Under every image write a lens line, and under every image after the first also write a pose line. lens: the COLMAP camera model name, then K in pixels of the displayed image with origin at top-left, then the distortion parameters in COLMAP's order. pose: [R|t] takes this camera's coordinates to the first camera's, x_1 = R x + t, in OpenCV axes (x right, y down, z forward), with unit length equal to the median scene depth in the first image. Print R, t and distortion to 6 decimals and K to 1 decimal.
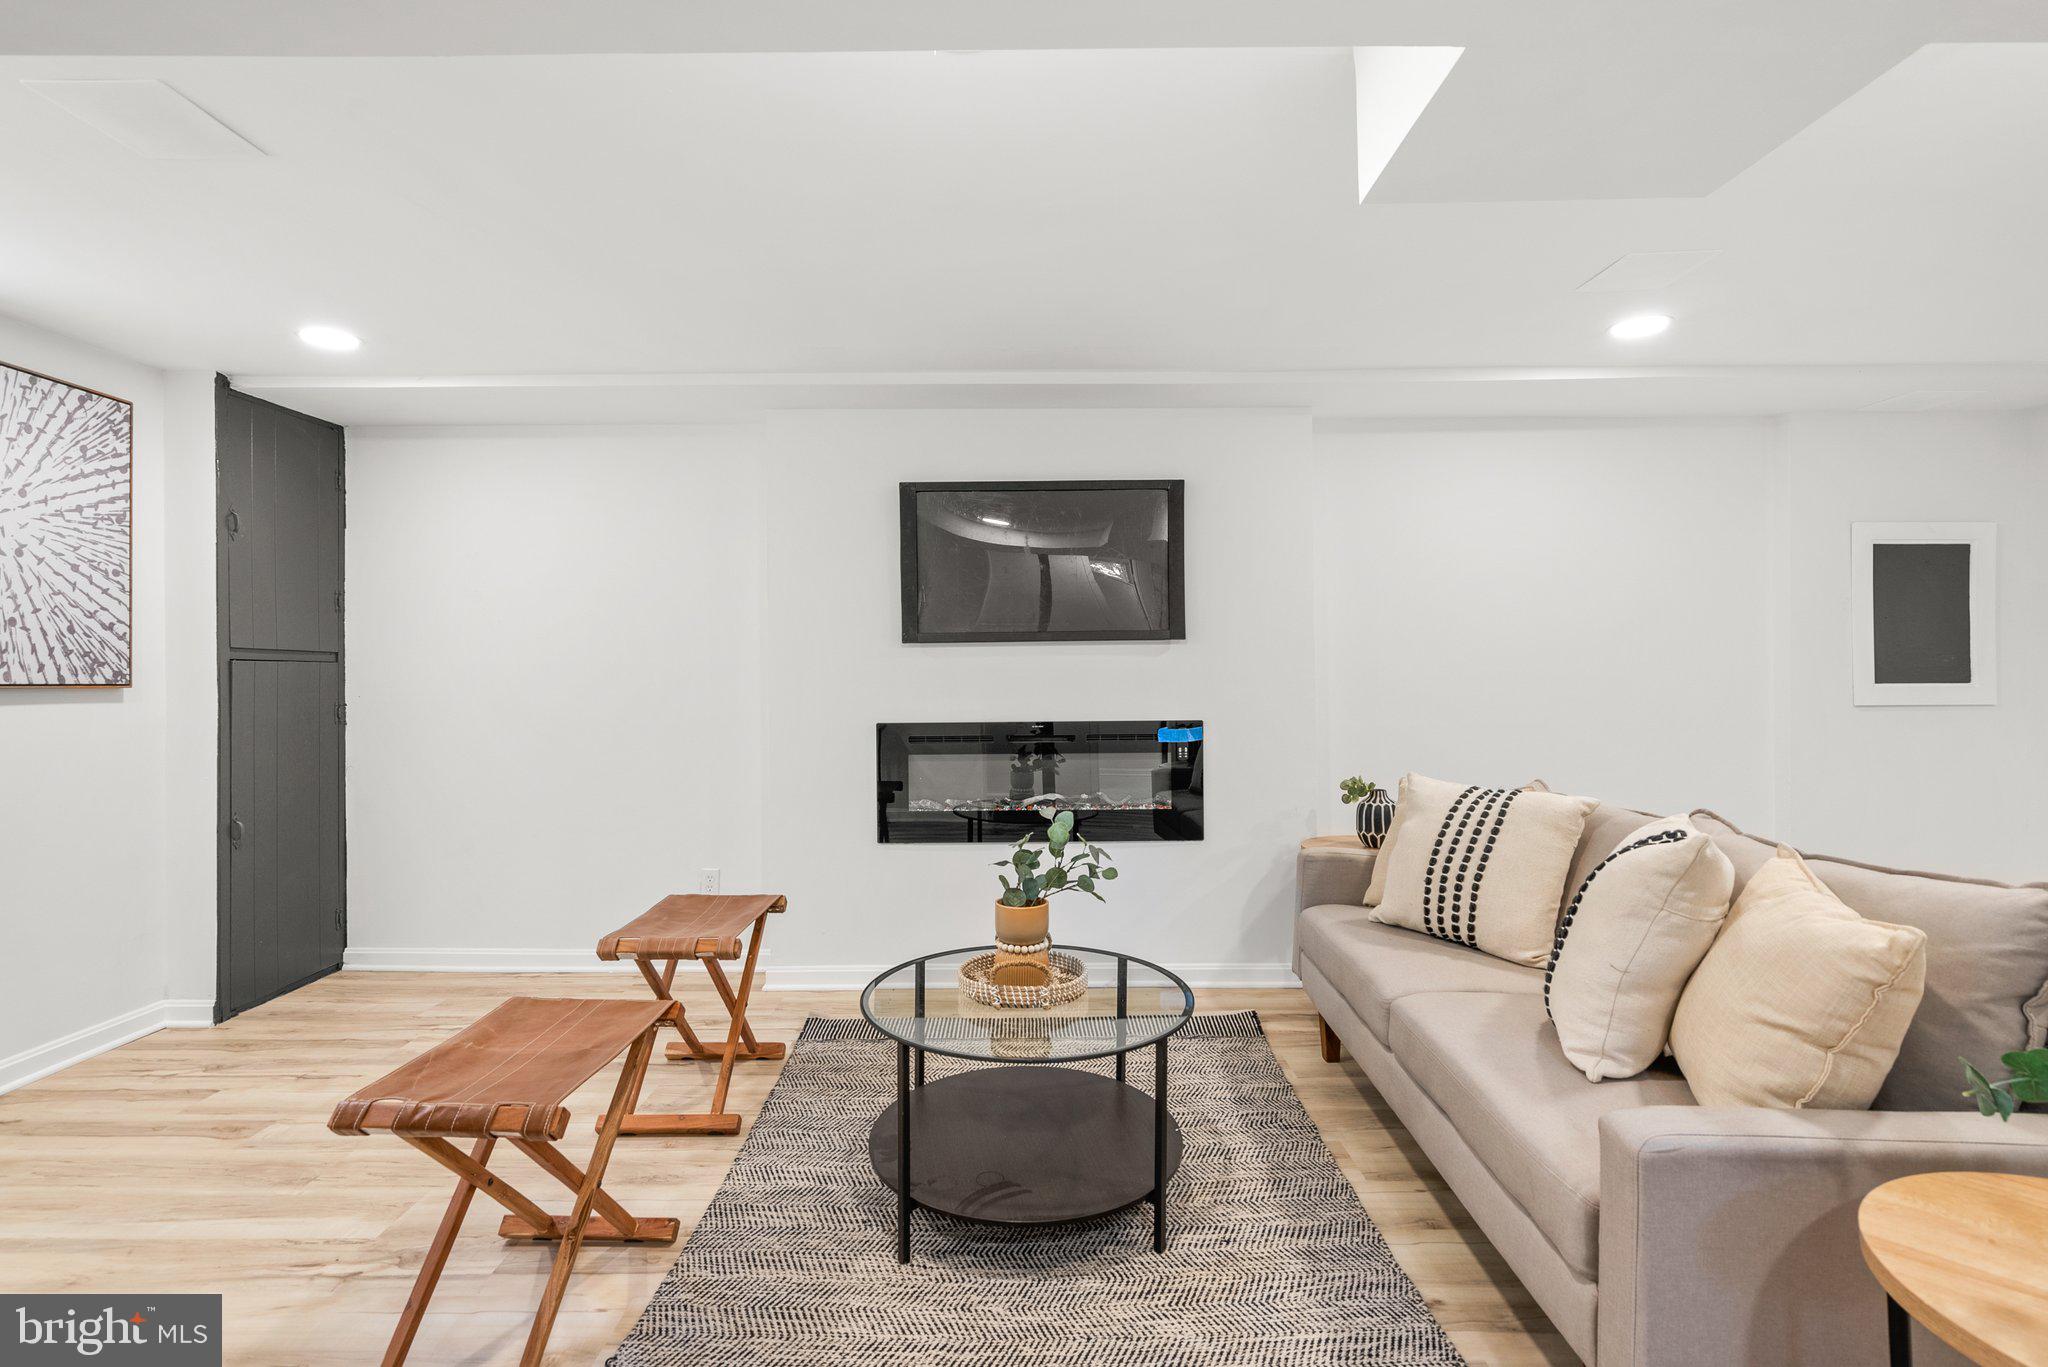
lens RADIAL K [[932.8, 0, 1012.7], [0, 932.8, 674.3], [0, 0, 1]] dist [-0.007123, 0.002399]
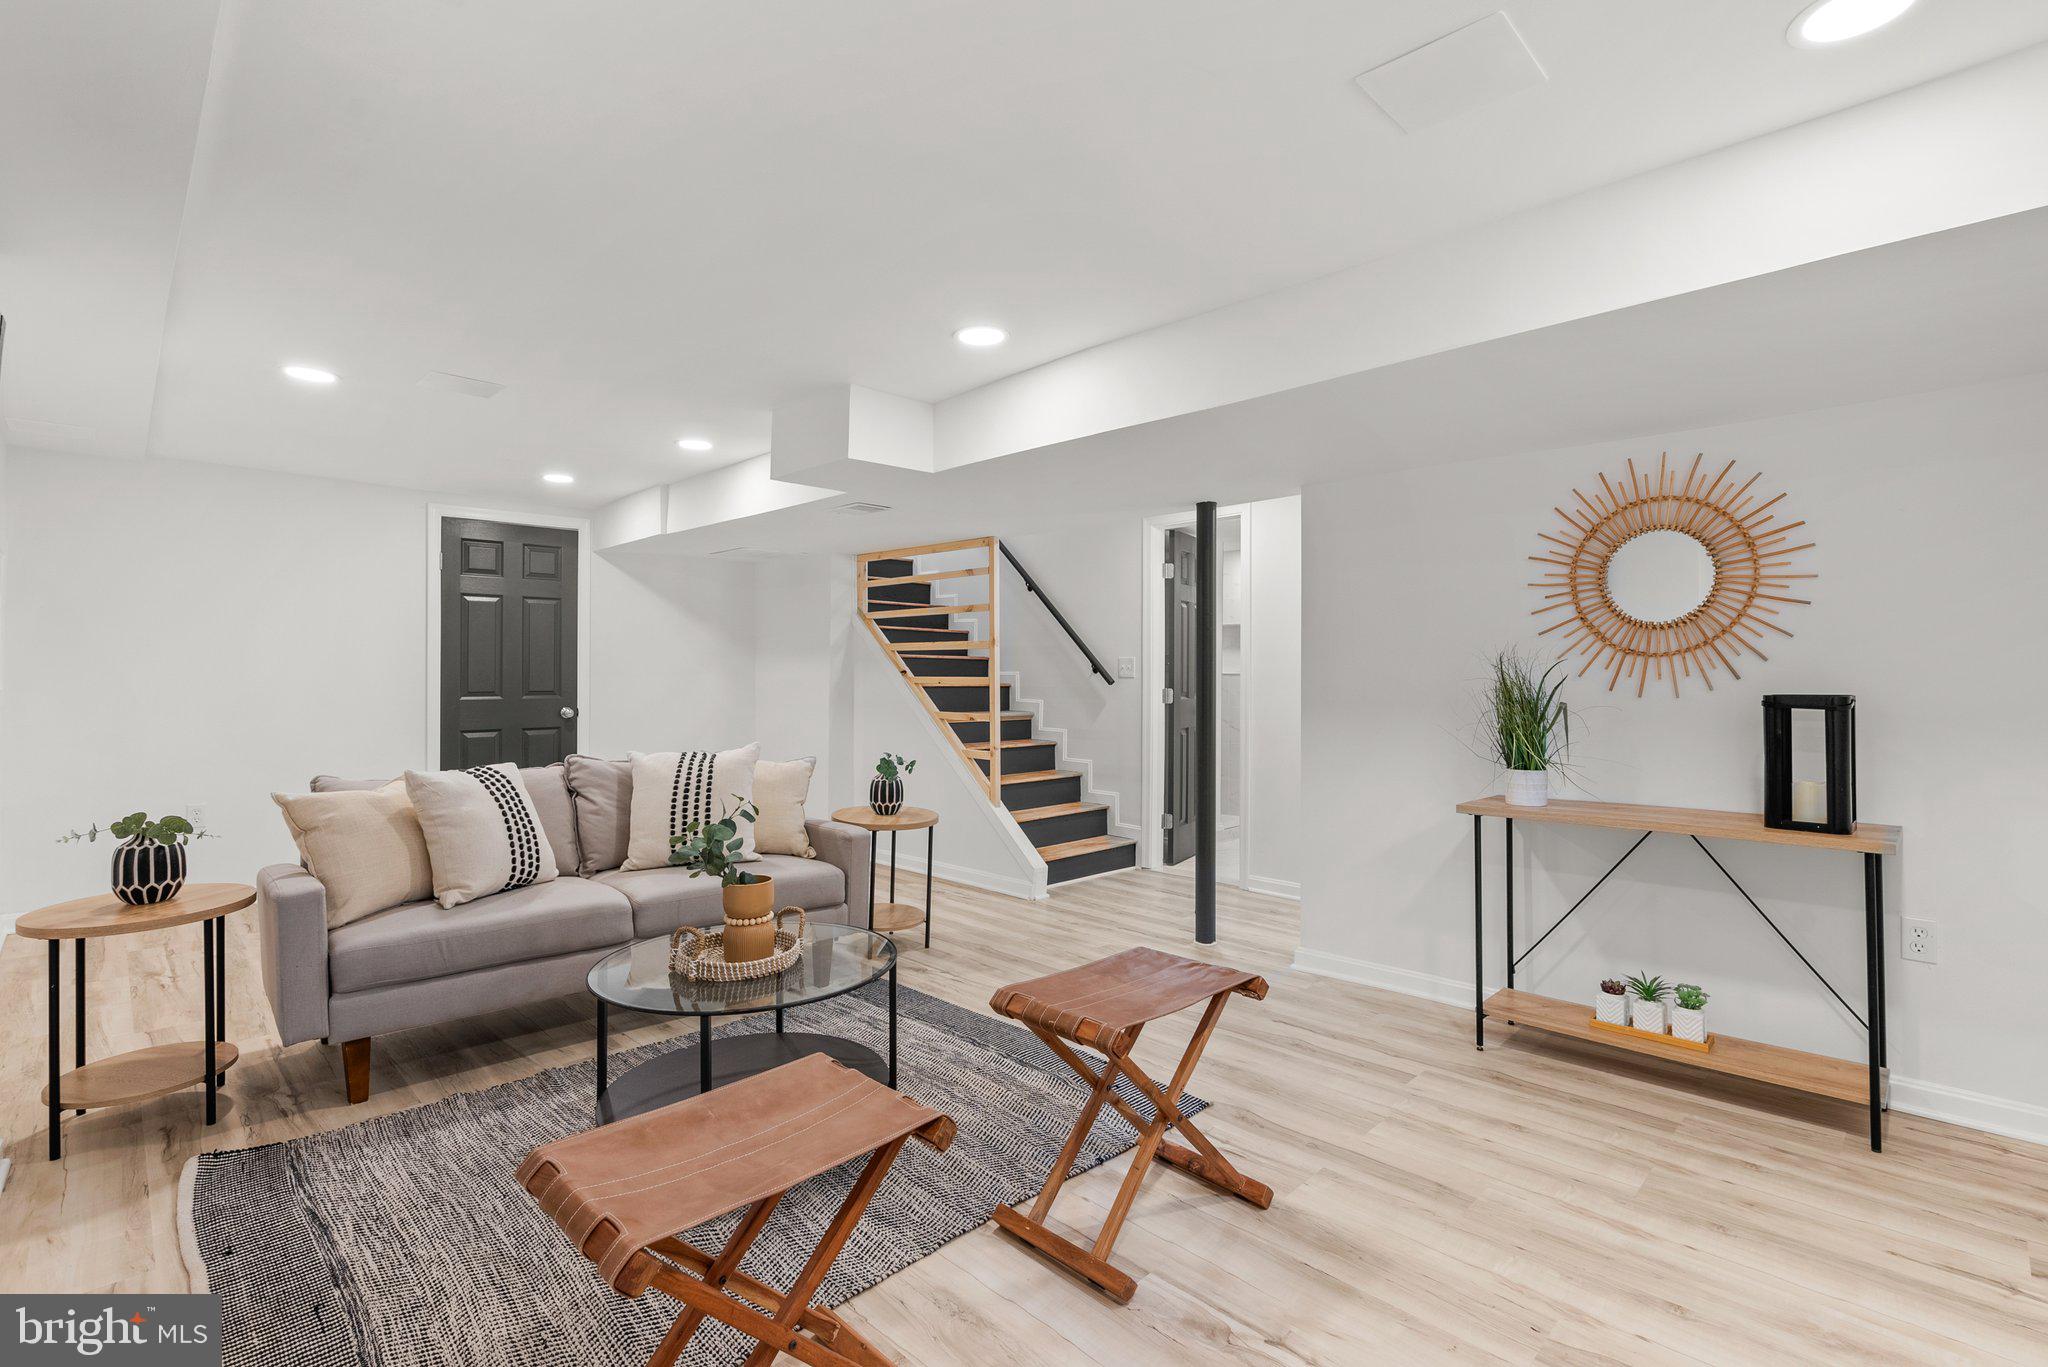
lens RADIAL K [[932.8, 0, 1030.9], [0, 932.8, 670.8], [0, 0, 1]] dist [-0.007123, 0.002399]
pose [[-0.705210, 0.006905, 0.708965, -0.625751], [0.005107, 0.999976, -0.004660, 0.002870], [-0.708980, 0.000334, -0.705229, 0.956403]]
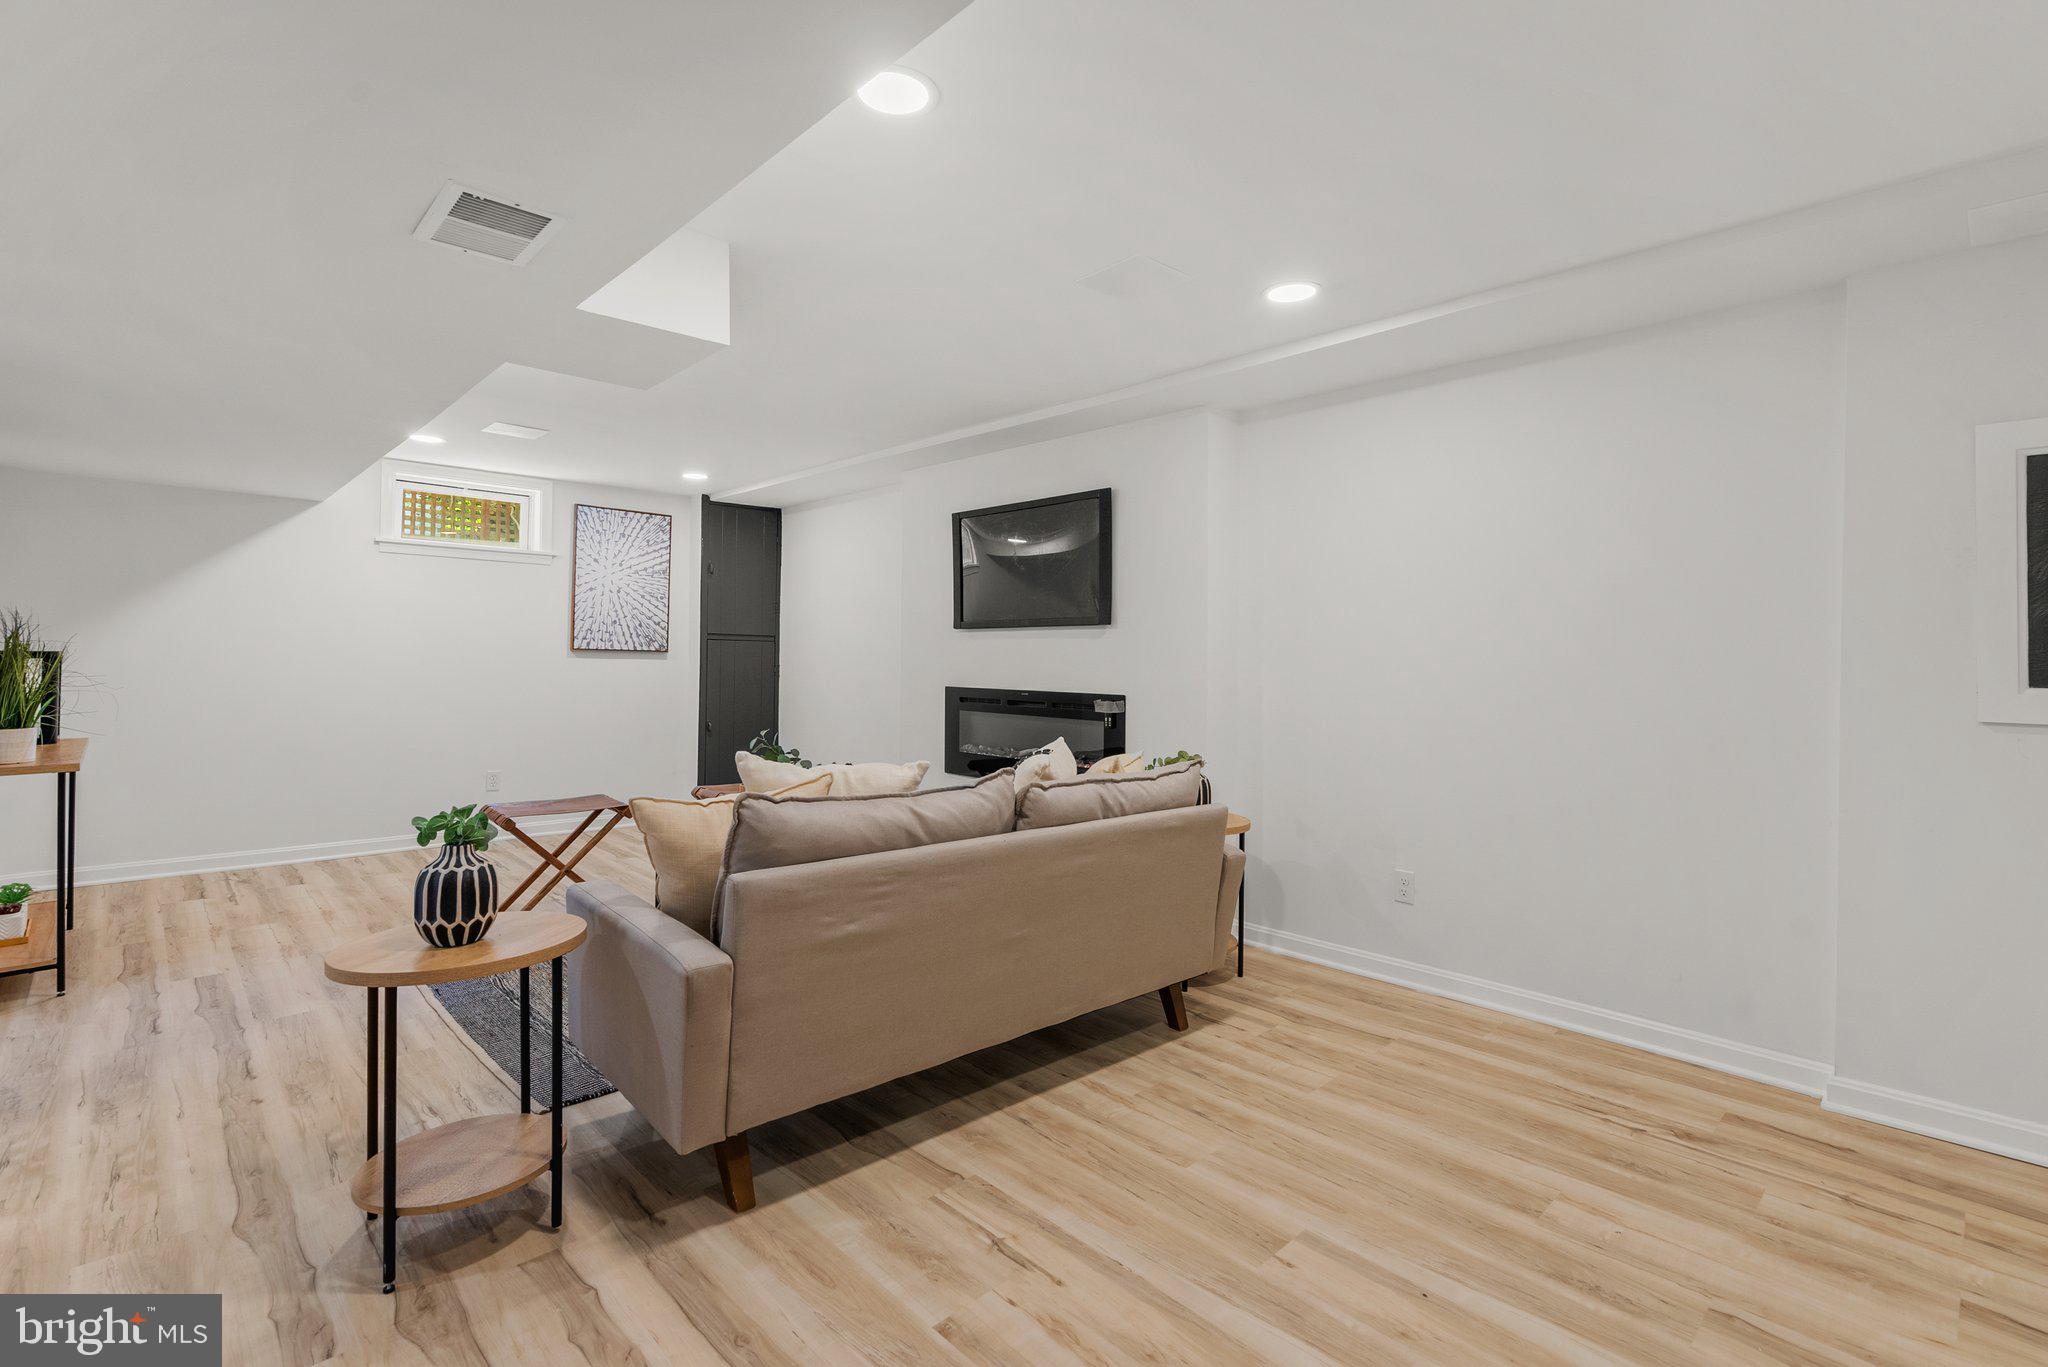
lens RADIAL K [[932.8, 0, 1034.3], [0, 932.8, 675.9], [0, 0, 1]] dist [-0.007123, 0.002399]
pose [[0.691592, 0.033117, -0.721529, 0.987533], [-0.013213, 0.999361, 0.033203, -0.011600], [0.722167, -0.013429, 0.691588, 0.124151]]
